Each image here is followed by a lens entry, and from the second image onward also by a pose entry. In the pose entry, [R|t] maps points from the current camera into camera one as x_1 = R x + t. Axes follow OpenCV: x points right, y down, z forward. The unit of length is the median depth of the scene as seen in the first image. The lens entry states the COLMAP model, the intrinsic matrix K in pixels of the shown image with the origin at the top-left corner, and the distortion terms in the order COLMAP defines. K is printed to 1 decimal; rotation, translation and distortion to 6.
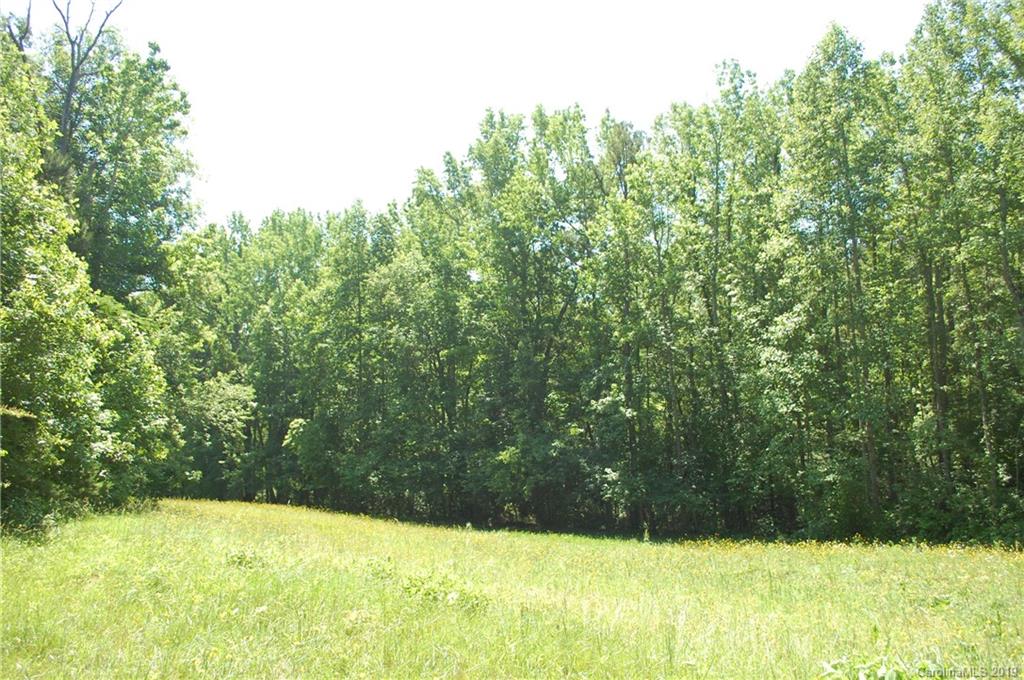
lens RADIAL K [[810.2, 0, 519.8], [0, 810.2, 343.9], [0, 0, 1]] dist [-0.080810, 0.010179]
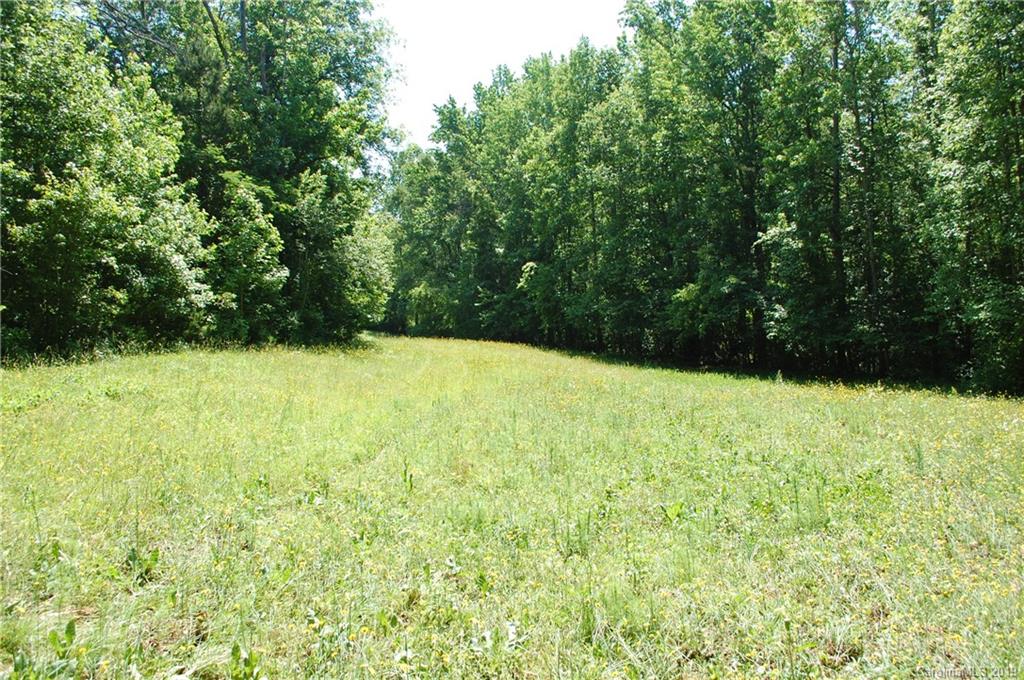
lens RADIAL K [[810.2, 0, 519.8], [0, 810.2, 343.9], [0, 0, 1]] dist [-0.080810, 0.010179]
pose [[0.904494, 0.006102, -0.426443, 0.177516], [0.078331, 0.980511, 0.180172, 0.005738], [0.419232, -0.196368, 0.886388, 0.032737]]
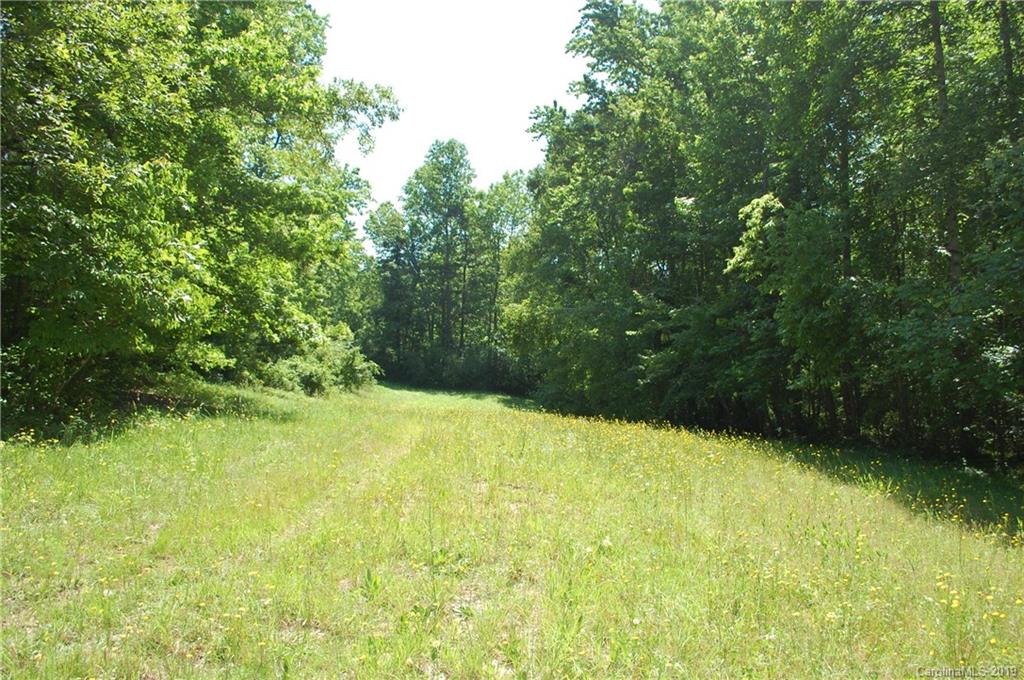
lens RADIAL K [[810.2, 0, 519.8], [0, 810.2, 343.9], [0, 0, 1]] dist [-0.080810, 0.010179]
pose [[0.759899, -0.028215, -0.649428, -0.131479], [0.097011, 0.992792, 0.070381, 0.130790], [0.642761, -0.116485, 0.757159, 0.685009]]
